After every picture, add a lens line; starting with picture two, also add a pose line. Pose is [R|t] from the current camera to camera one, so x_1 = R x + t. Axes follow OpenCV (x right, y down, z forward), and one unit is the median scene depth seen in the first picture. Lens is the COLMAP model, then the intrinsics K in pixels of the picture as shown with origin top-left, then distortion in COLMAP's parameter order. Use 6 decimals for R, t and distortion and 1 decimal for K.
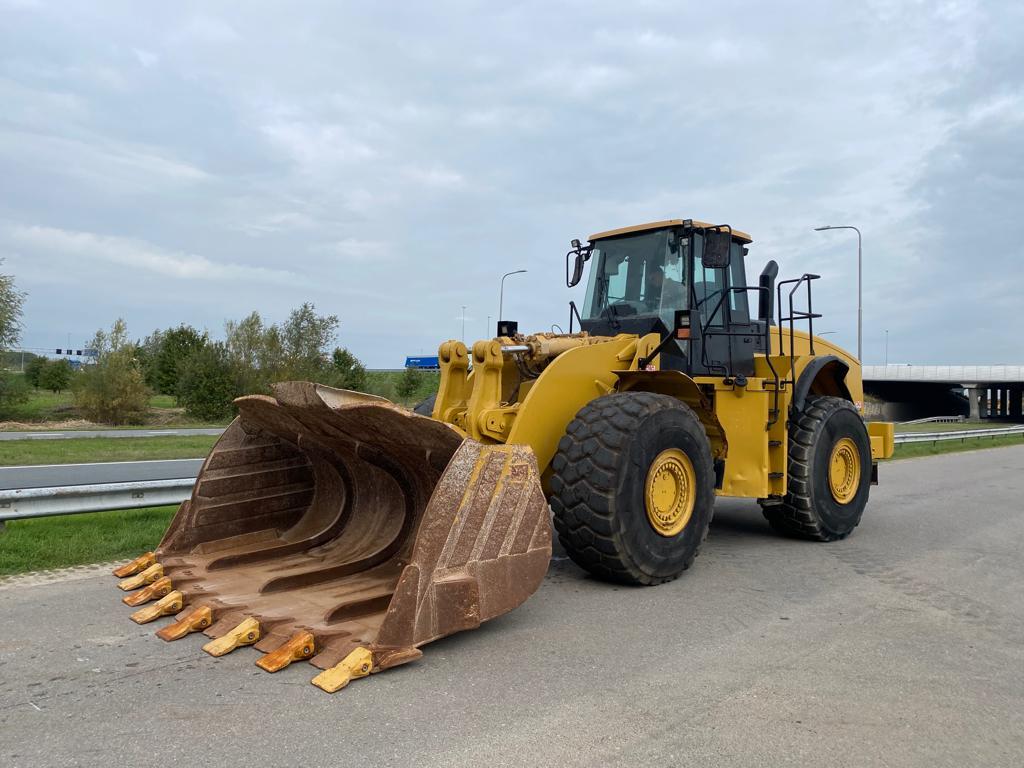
lens RADIAL K [[828.6, 0, 532.4], [0, 828.6, 382.9], [0, 0, 1]] dist [0.074002, -0.116238]
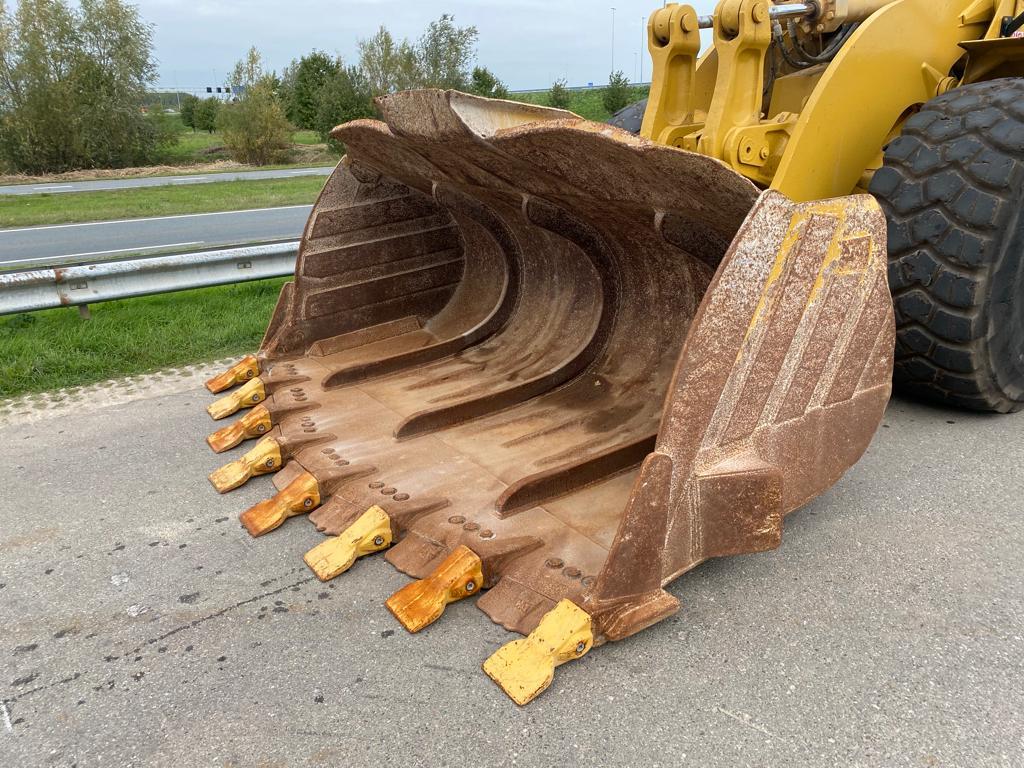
lens RADIAL K [[828.6, 0, 532.4], [0, 828.6, 382.9], [0, 0, 1]] dist [0.074002, -0.116238]
pose [[0.984201, 0.004783, -0.176989, -0.096918], [0.051799, 0.948119, 0.313666, 0.011824], [0.169307, -0.317878, 0.932893, 0.392078]]
